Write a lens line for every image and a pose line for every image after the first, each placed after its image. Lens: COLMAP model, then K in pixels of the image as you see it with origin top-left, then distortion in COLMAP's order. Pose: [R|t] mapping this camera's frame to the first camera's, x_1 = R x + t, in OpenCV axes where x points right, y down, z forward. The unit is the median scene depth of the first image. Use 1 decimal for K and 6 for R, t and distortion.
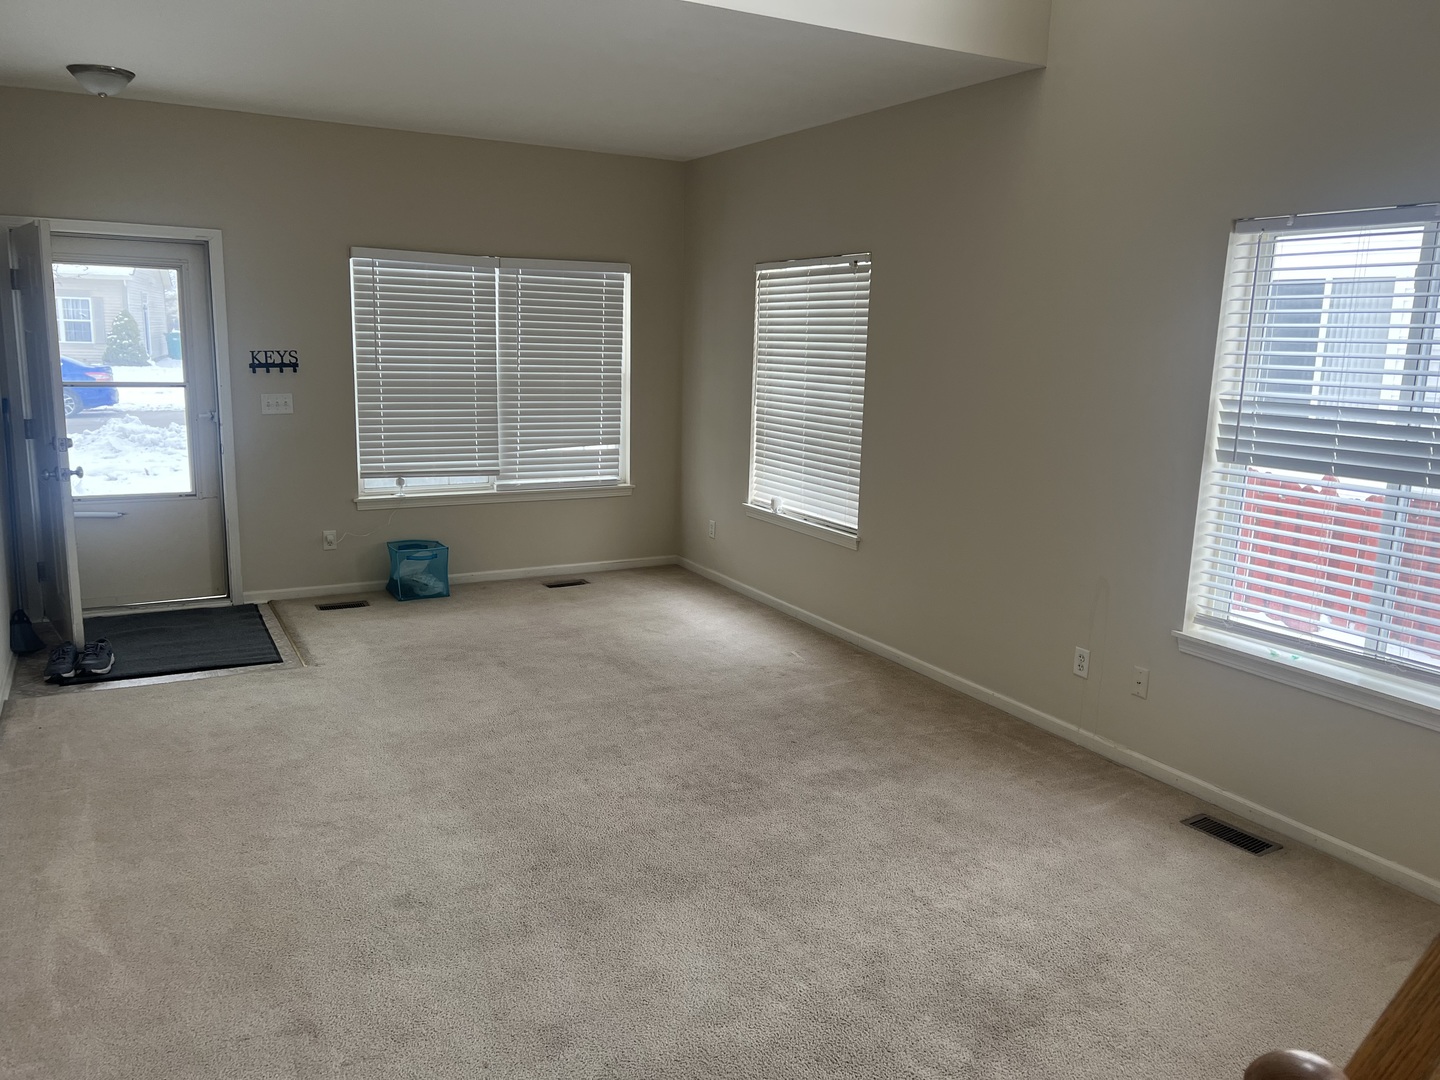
lens RADIAL K [[1082.2, 0, 713.6], [0, 1082.2, 532.8], [0, 0, 1]] dist [0.057819, -0.086796]
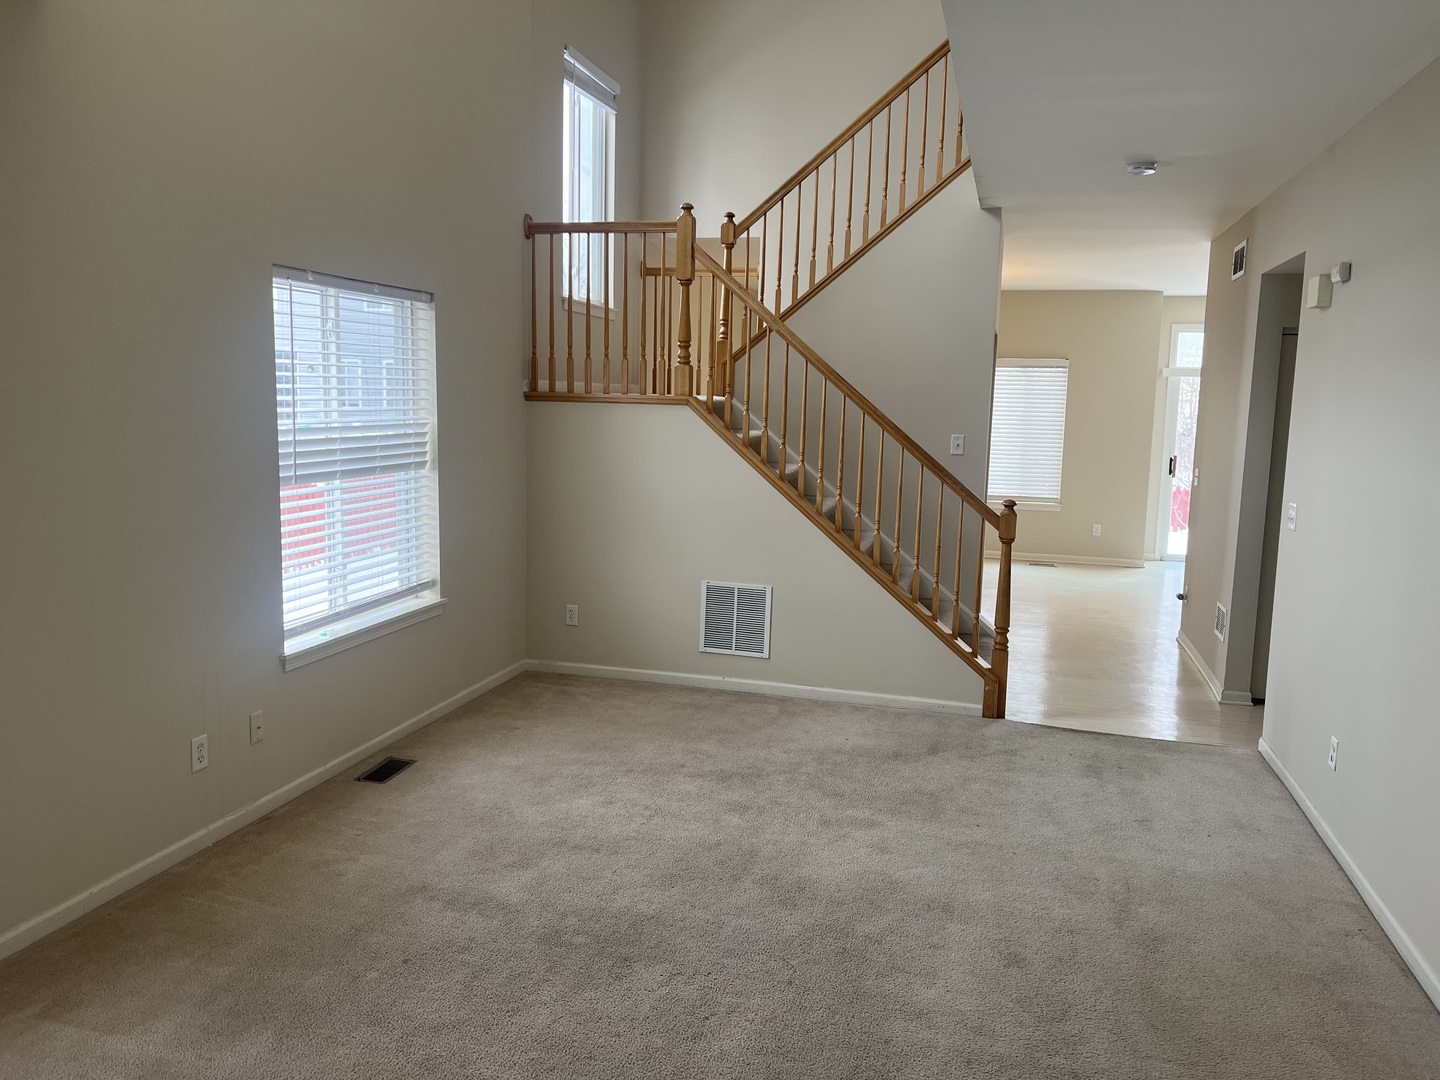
lens RADIAL K [[1082.2, 0, 713.6], [0, 1082.2, 532.8], [0, 0, 1]] dist [0.057819, -0.086796]
pose [[-0.719662, -0.128463, 0.682337, -0.599821], [0.088264, 0.957836, 0.273423, -0.286082], [-0.688691, 0.256998, -0.677980, 1.485456]]
